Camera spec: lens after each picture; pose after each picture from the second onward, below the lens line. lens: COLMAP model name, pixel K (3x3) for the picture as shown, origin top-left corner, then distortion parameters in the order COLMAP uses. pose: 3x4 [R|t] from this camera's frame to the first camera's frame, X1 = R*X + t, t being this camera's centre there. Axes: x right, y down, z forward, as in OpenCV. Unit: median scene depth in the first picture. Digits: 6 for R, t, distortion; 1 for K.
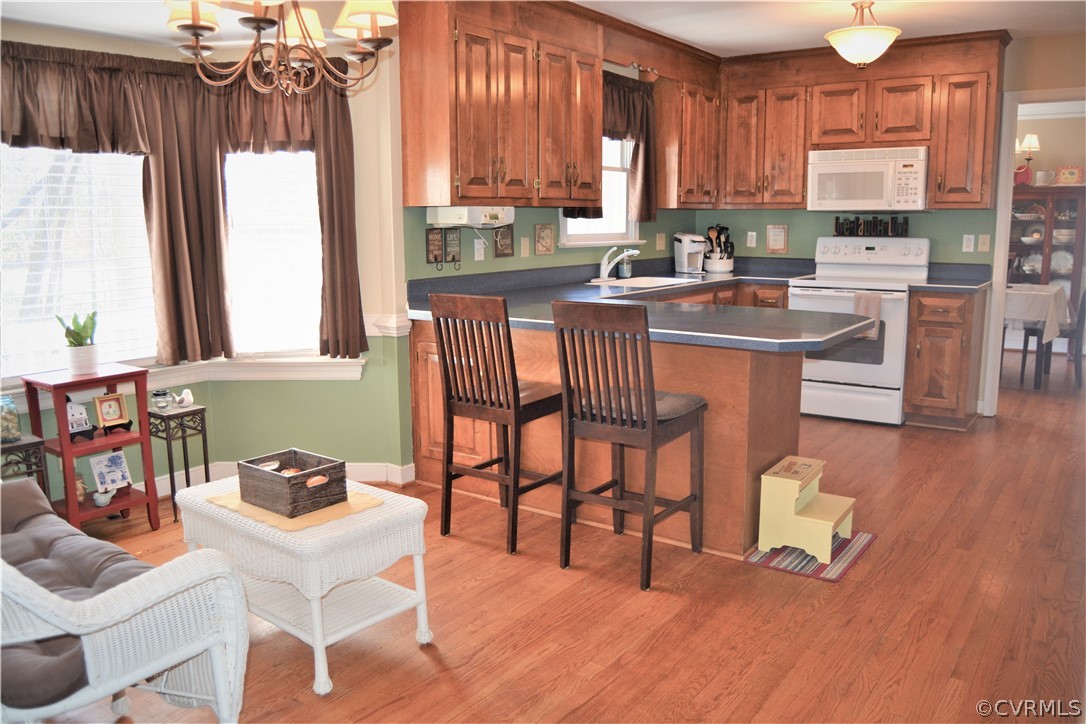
lens RADIAL K [[856.5, 0, 498.0], [0, 856.5, 361.0], [0, 0, 1]] dist [-0.068970, 0.006901]
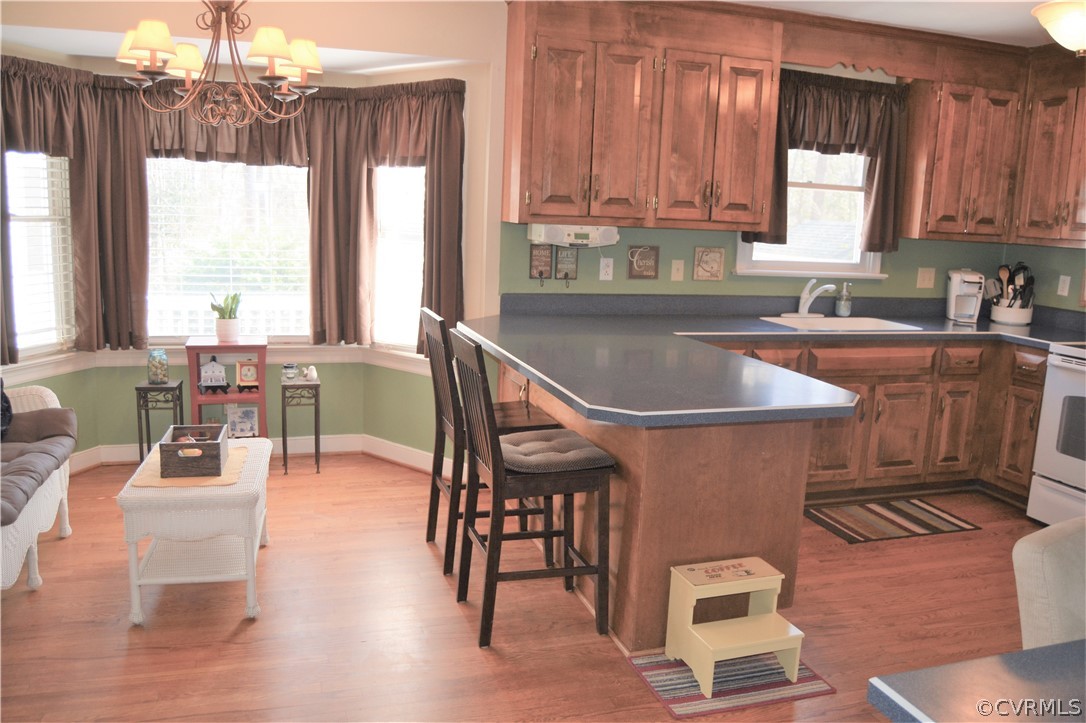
lens RADIAL K [[856.5, 0, 539.9], [0, 856.5, 360.2], [0, 0, 1]] dist [-0.068970, 0.006901]
pose [[0.810981, 0.141413, -0.567726, 0.501988], [-0.140314, 0.989041, 0.045922, -0.065973], [0.567999, 0.042419, 0.821936, 0.182647]]
